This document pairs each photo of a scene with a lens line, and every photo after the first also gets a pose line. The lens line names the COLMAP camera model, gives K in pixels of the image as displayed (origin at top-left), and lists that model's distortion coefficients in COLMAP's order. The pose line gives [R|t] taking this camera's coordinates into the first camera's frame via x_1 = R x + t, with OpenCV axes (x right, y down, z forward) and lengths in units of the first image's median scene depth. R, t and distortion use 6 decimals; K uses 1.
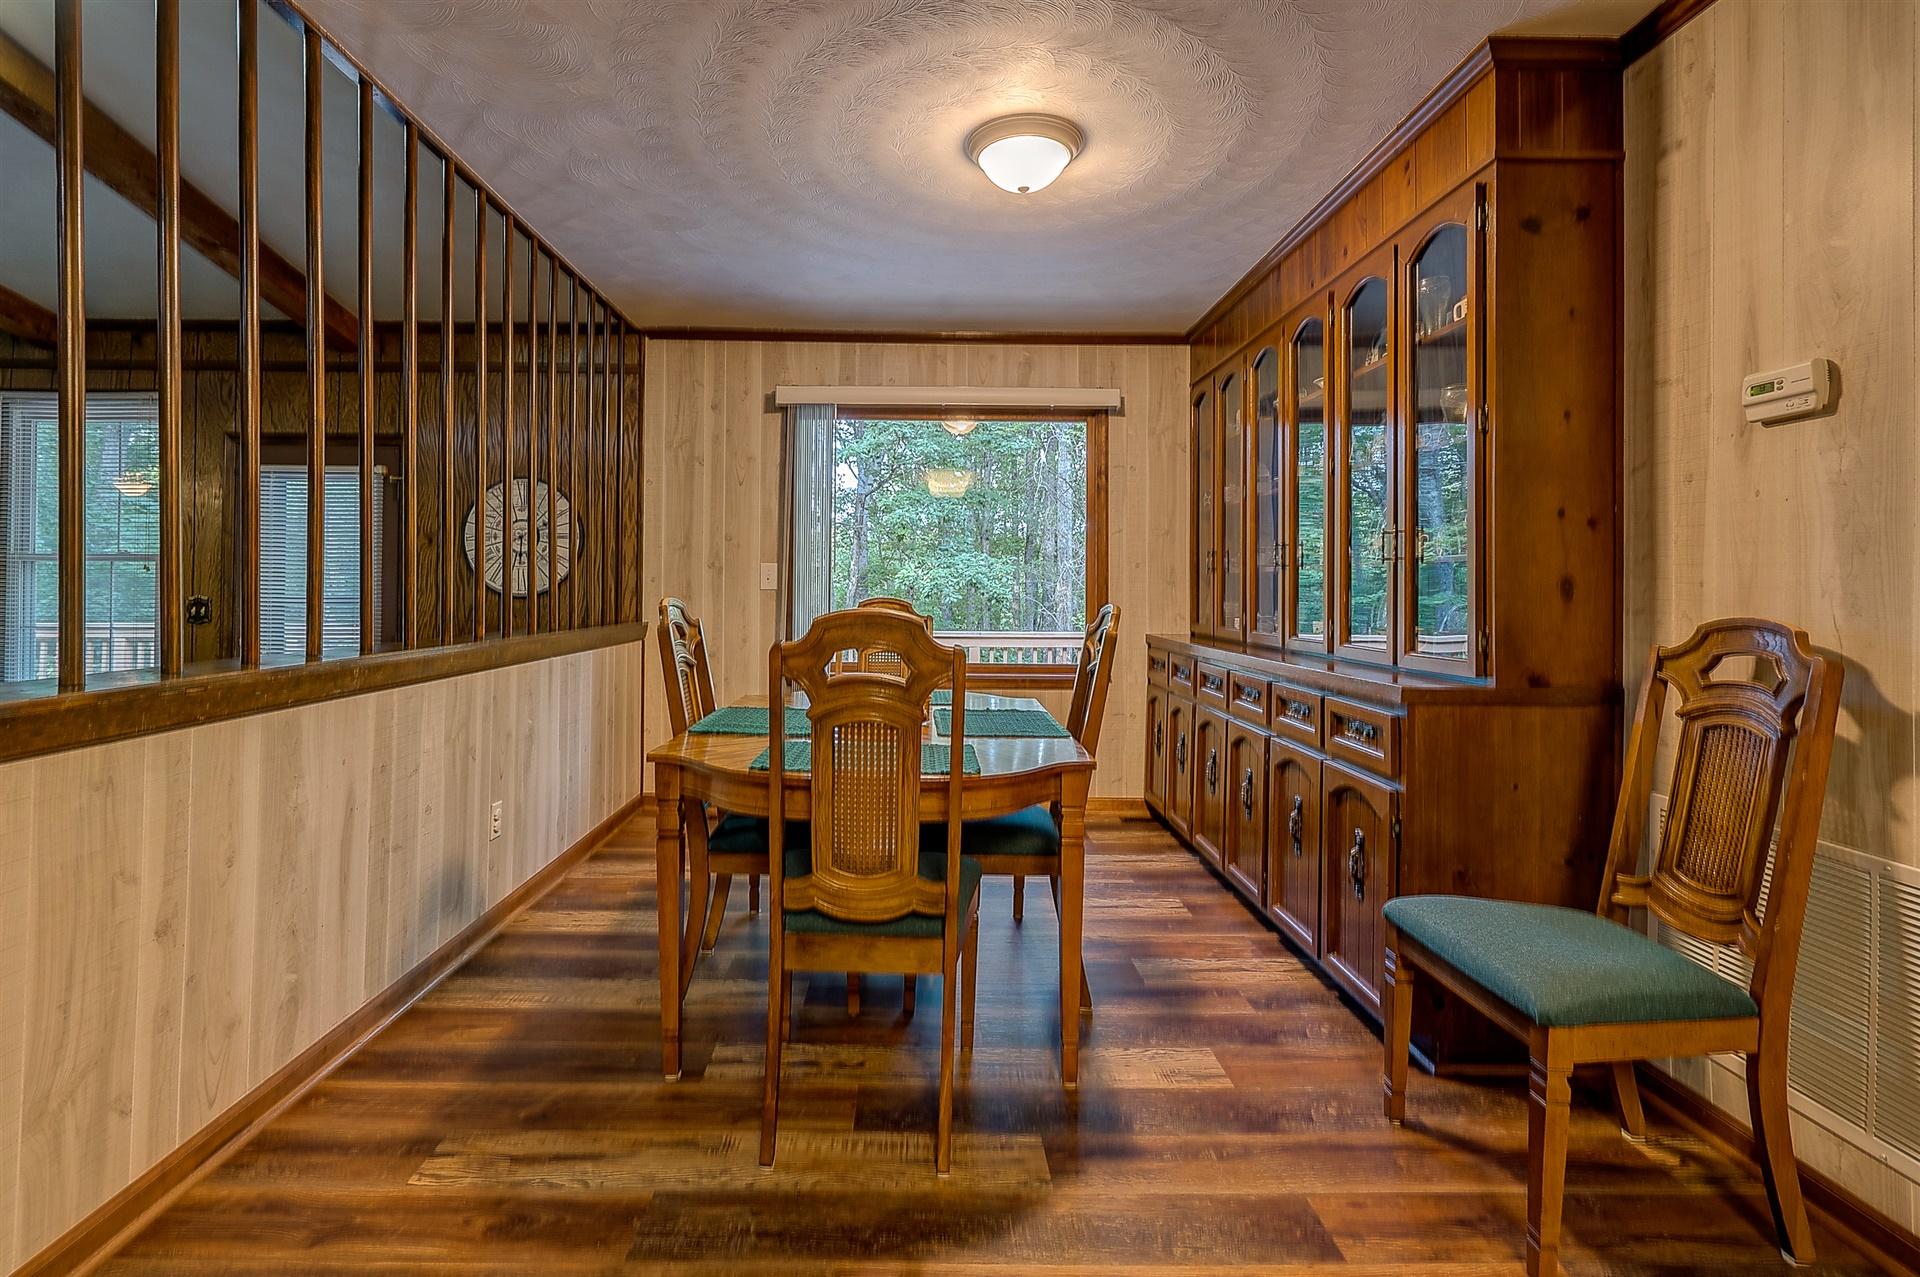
lens RADIAL K [[892.8, 0, 934.4], [0, 892.8, 571.8], [0, 0, 1]] dist [0.000542, 0.000310]
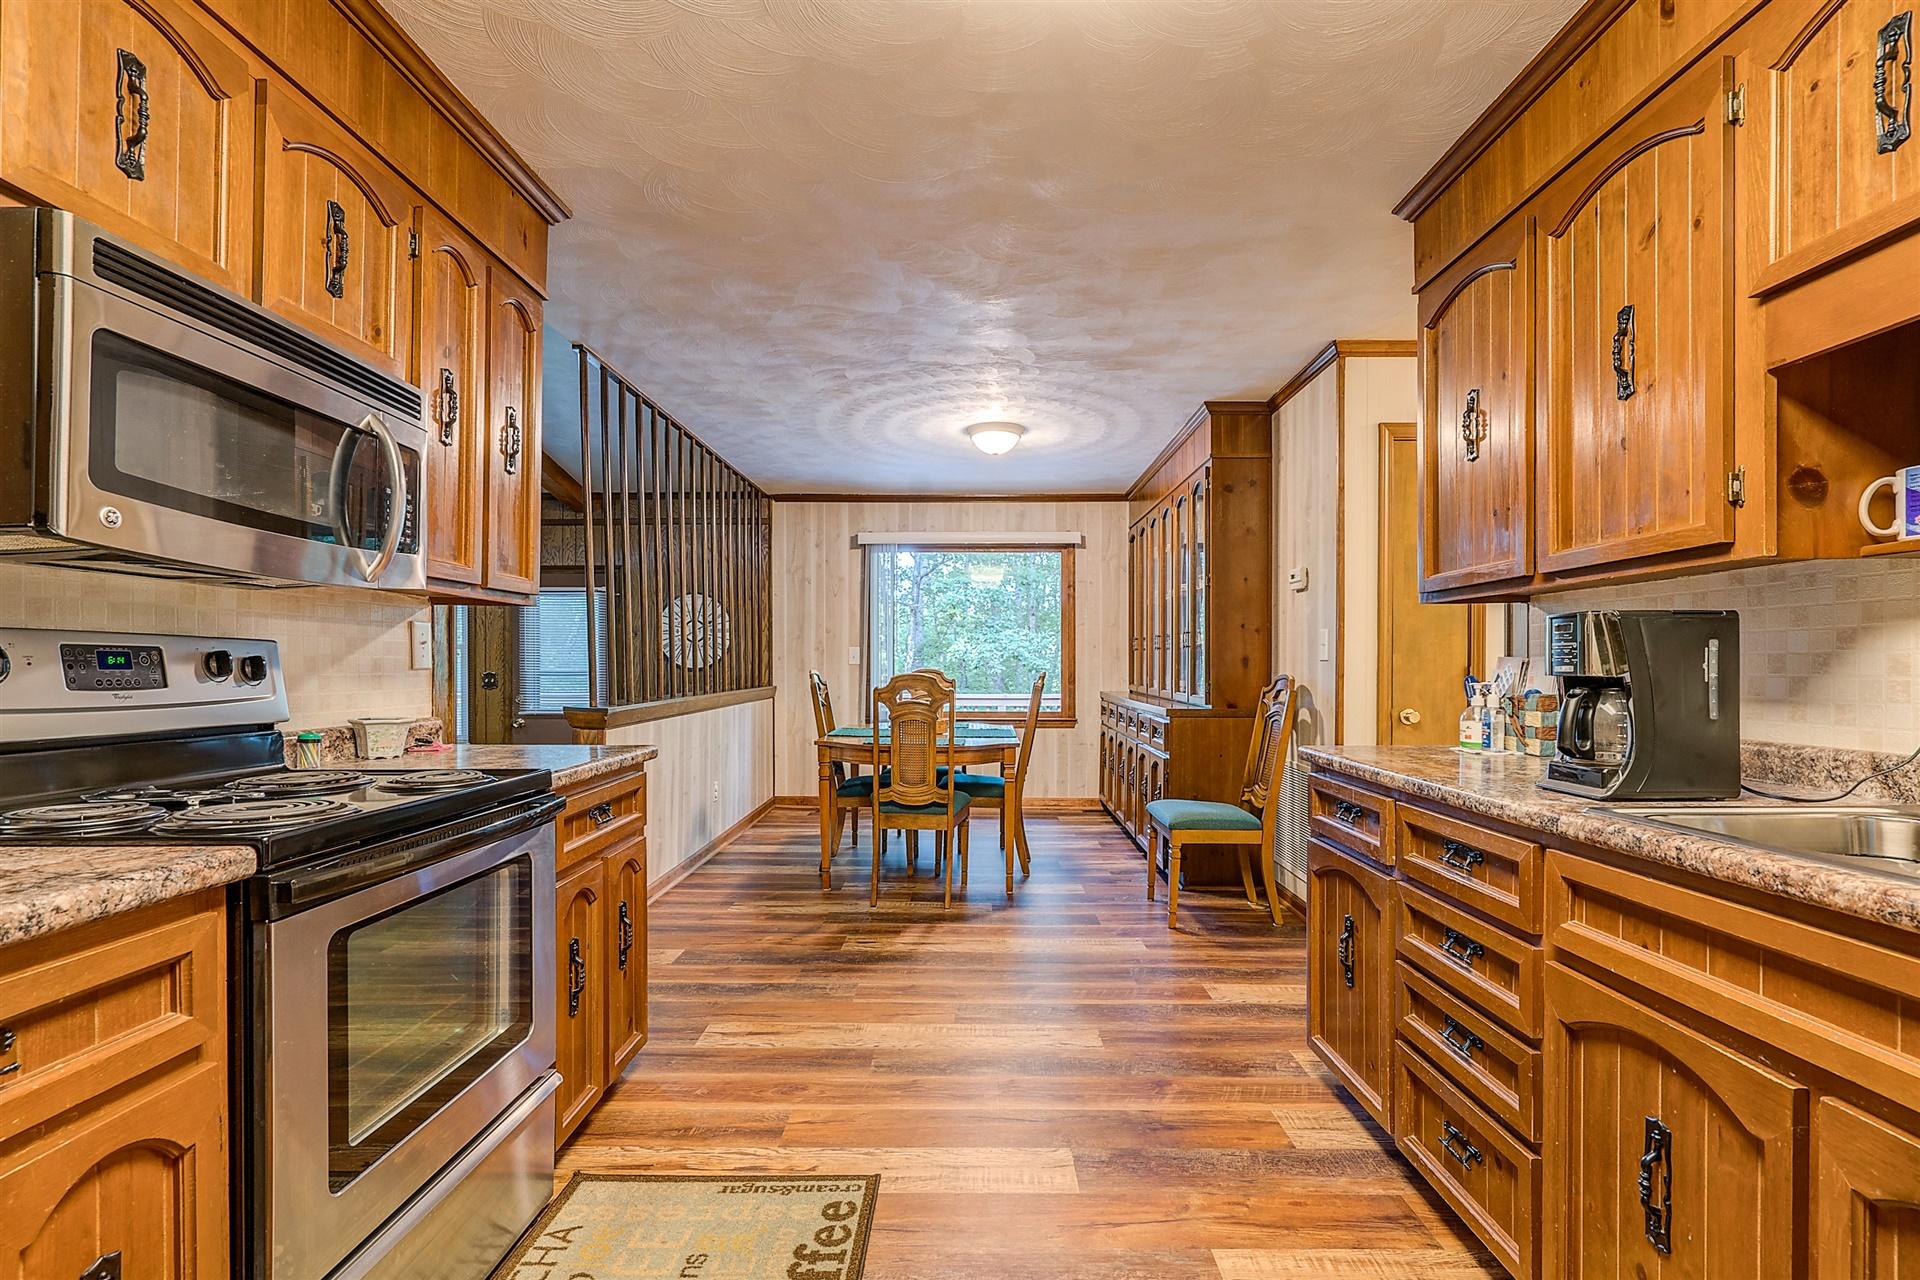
lens RADIAL K [[910.0, 0, 960.0], [0, 910.0, 640.0], [0, 0, 1]] dist [-0.001357, 0.001253]
pose [[0.999269, -0.009046, -0.037147, 0.056449], [0.008933, 0.999955, -0.003209, -0.015508], [0.037175, 0.002874, 0.999305, -0.573164]]
